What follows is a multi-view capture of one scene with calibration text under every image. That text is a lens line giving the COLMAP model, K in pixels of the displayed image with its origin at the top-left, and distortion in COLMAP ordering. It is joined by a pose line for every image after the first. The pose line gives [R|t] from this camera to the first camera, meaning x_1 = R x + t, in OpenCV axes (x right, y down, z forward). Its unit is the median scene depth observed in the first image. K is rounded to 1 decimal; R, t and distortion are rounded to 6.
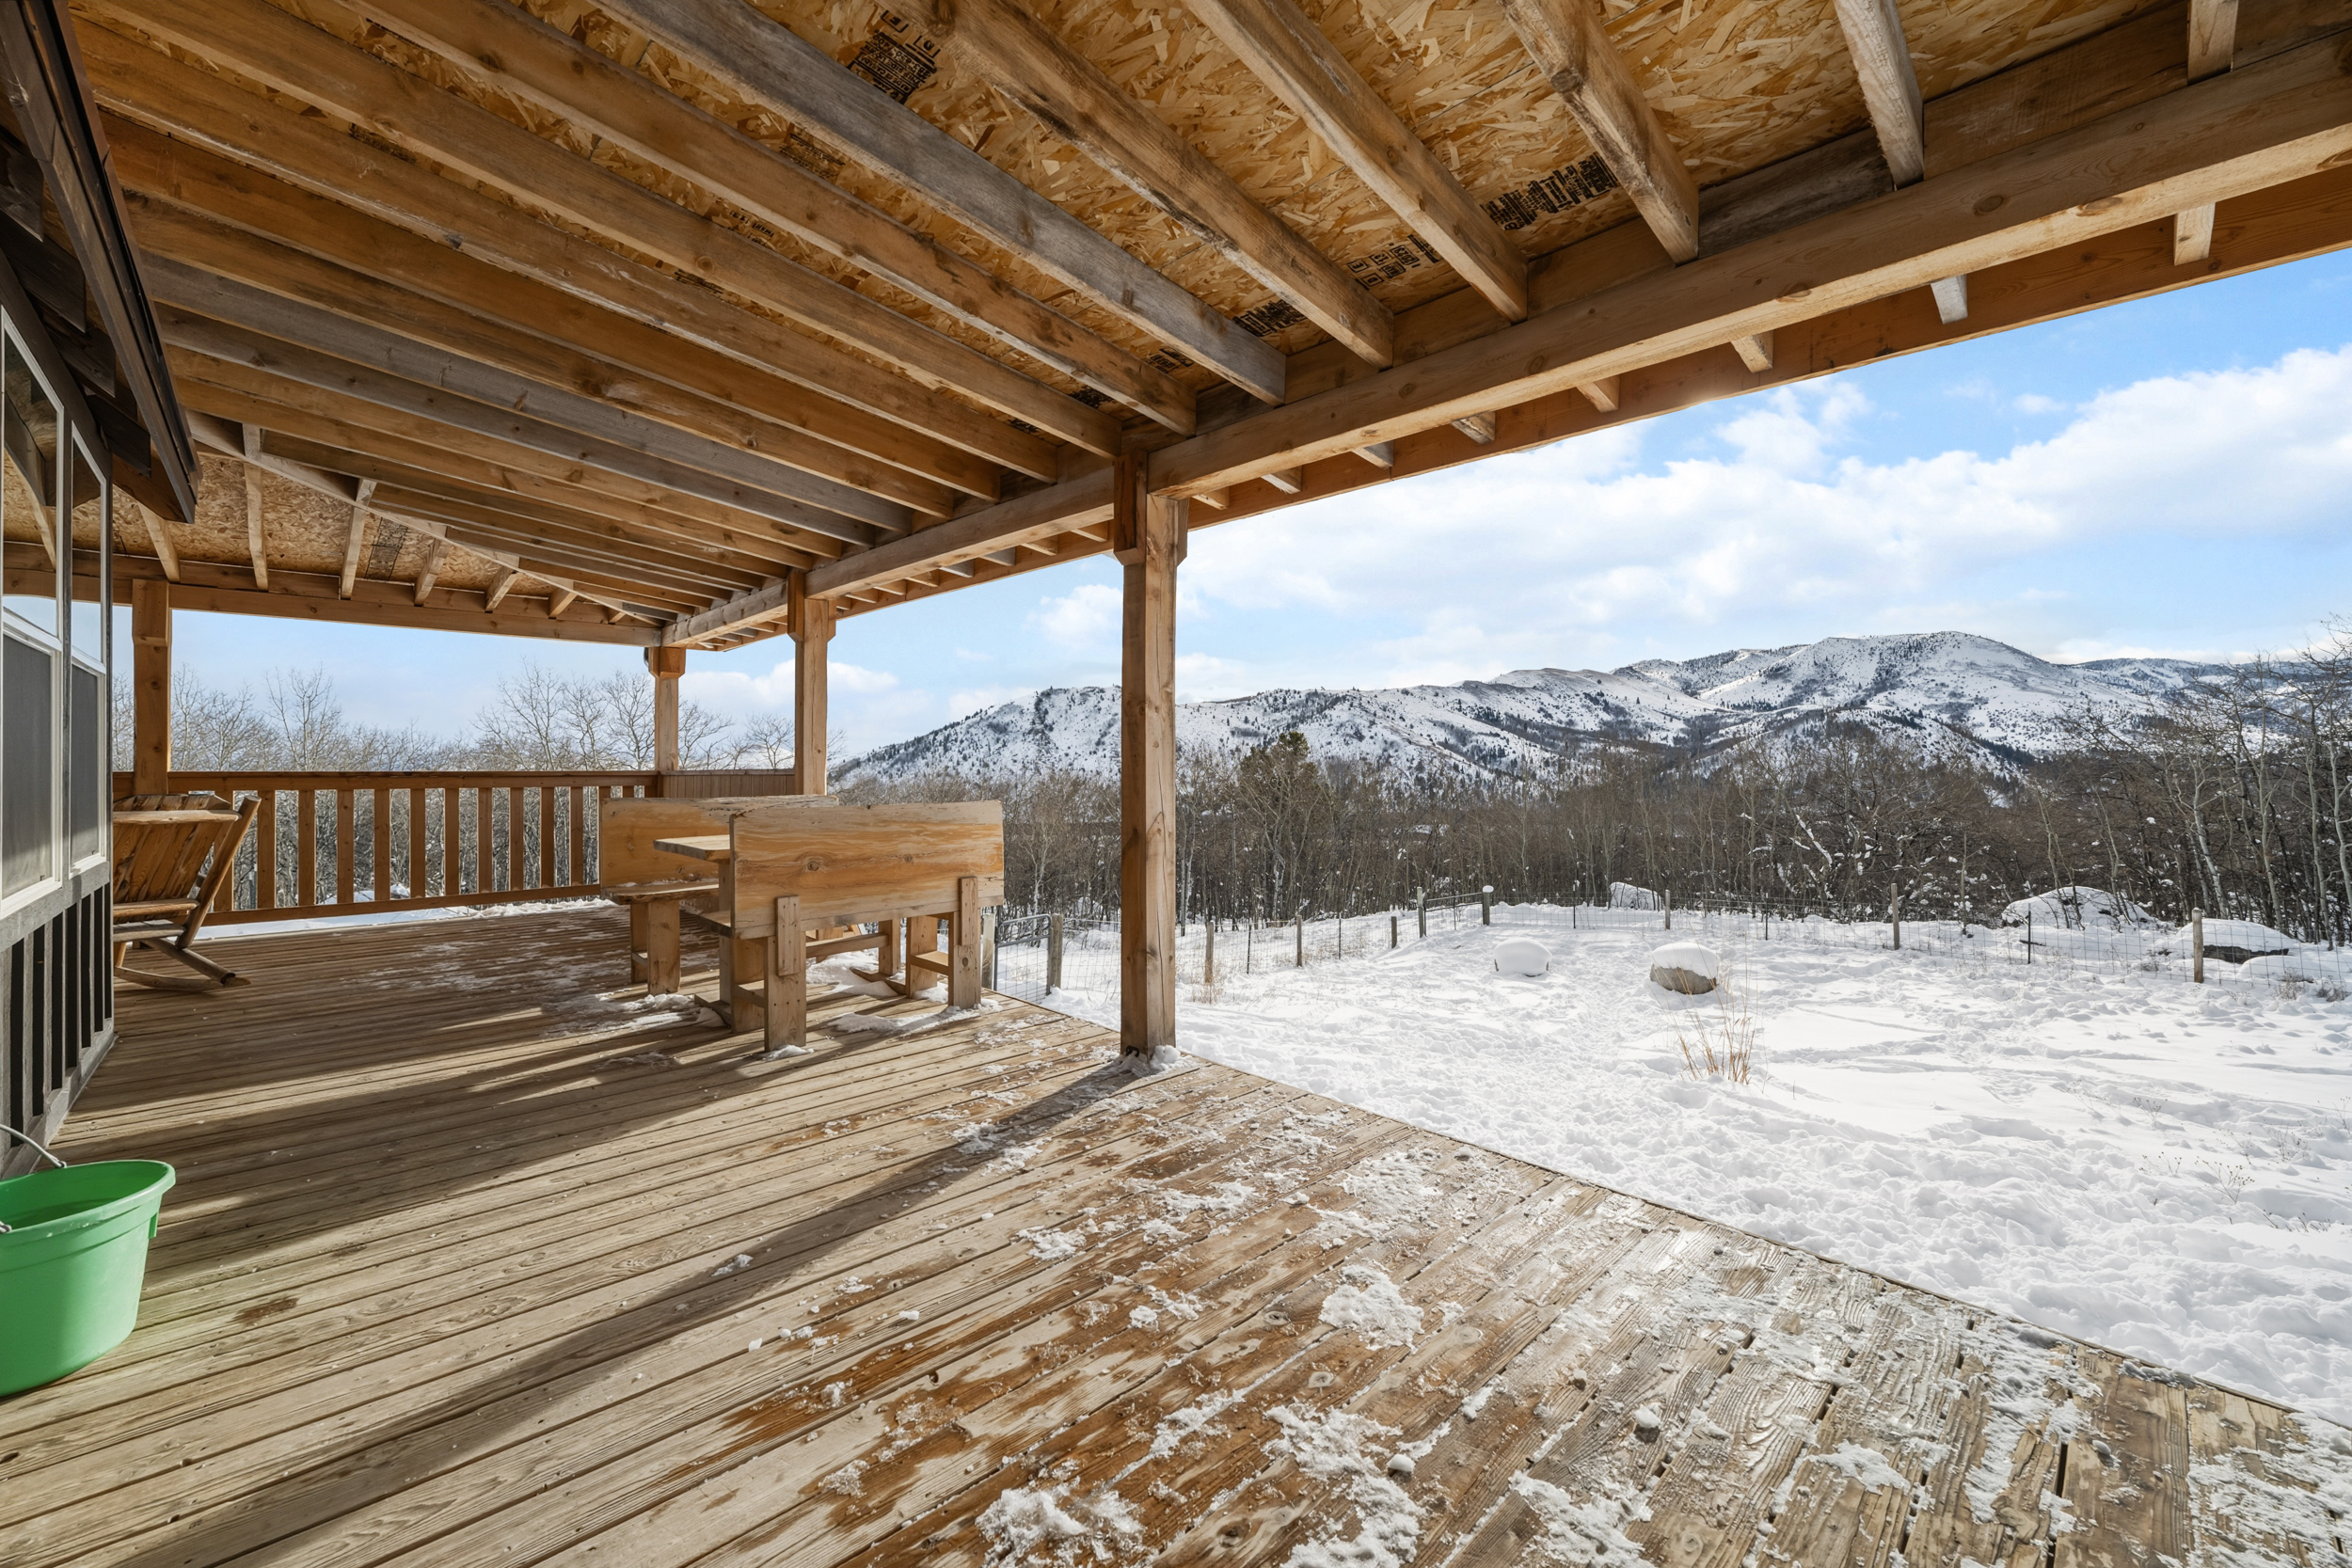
lens RADIAL K [[940.7, 0, 1180.2], [0, 940.7, 763.0], [0, 0, 1]] dist [-0.000225, 0.000163]
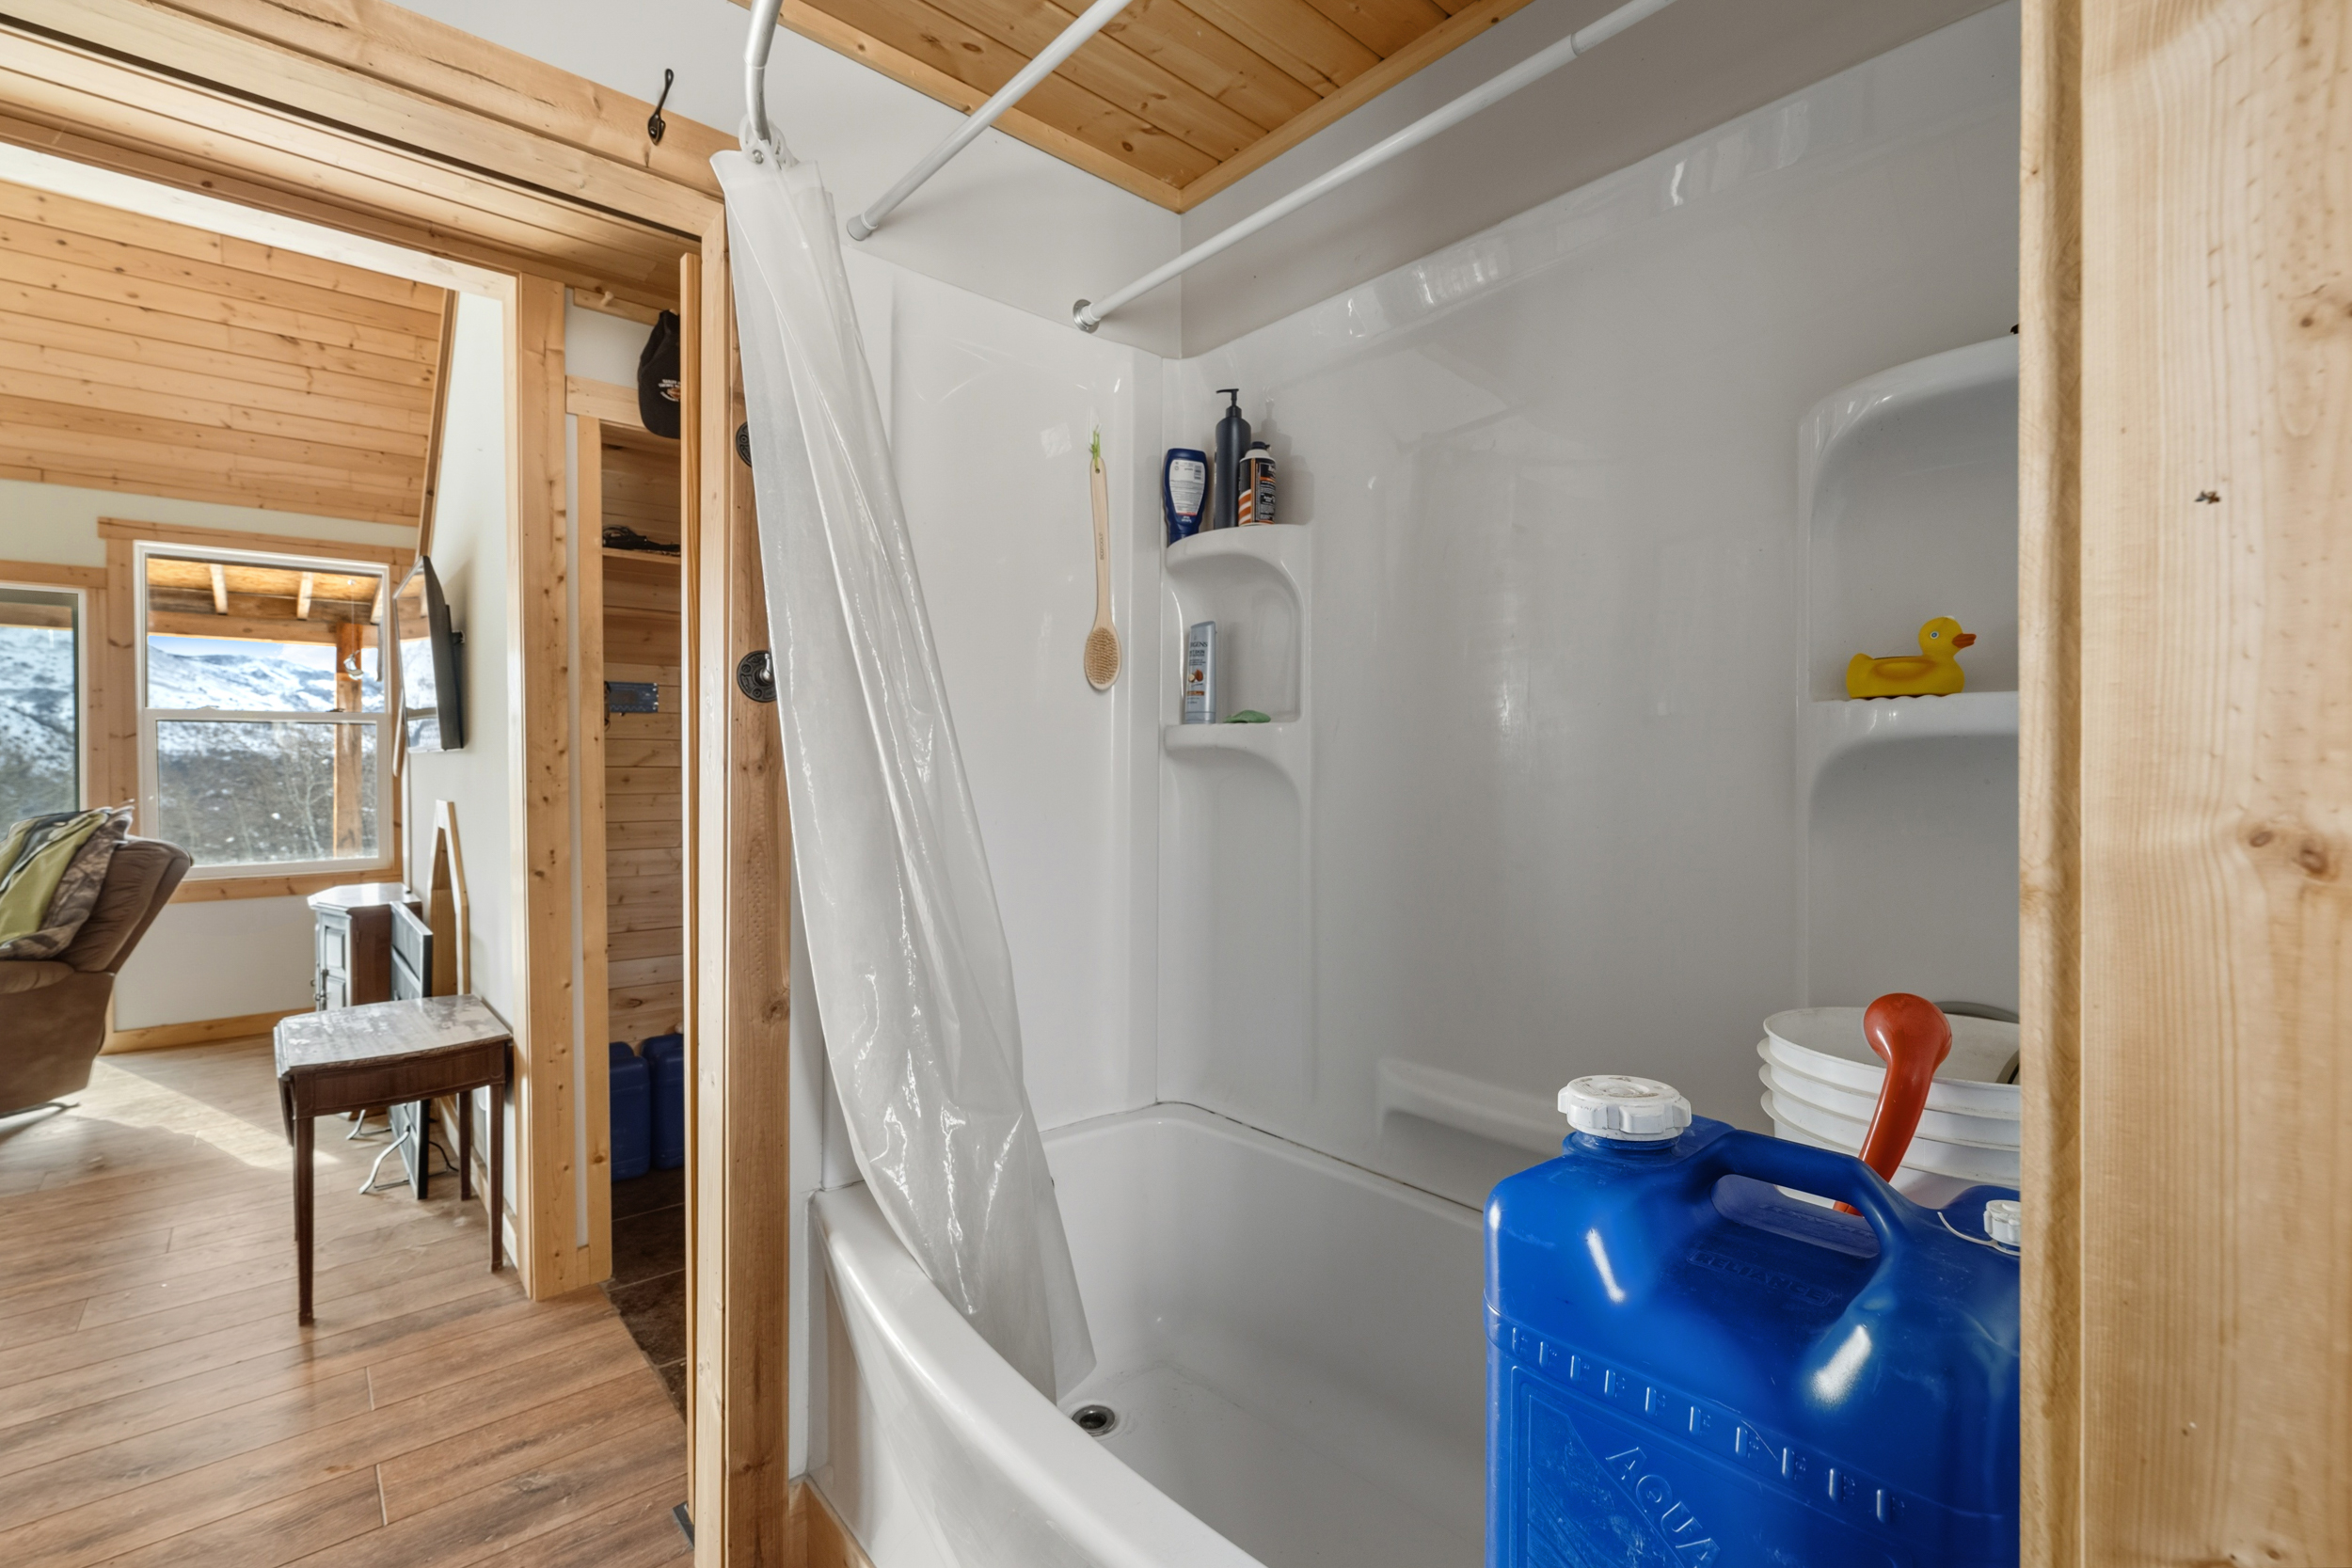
lens RADIAL K [[1030.2, 0, 1180.4], [0, 1030.2, 769.7], [0, 0, 1]] dist [-0.000756, 0.000068]
pose [[0.045574, -0.007111, 0.998936, -0.231542], [0.001375, 0.999974, 0.007055, -0.007165], [-0.998960, 0.001052, 0.045582, -0.217651]]
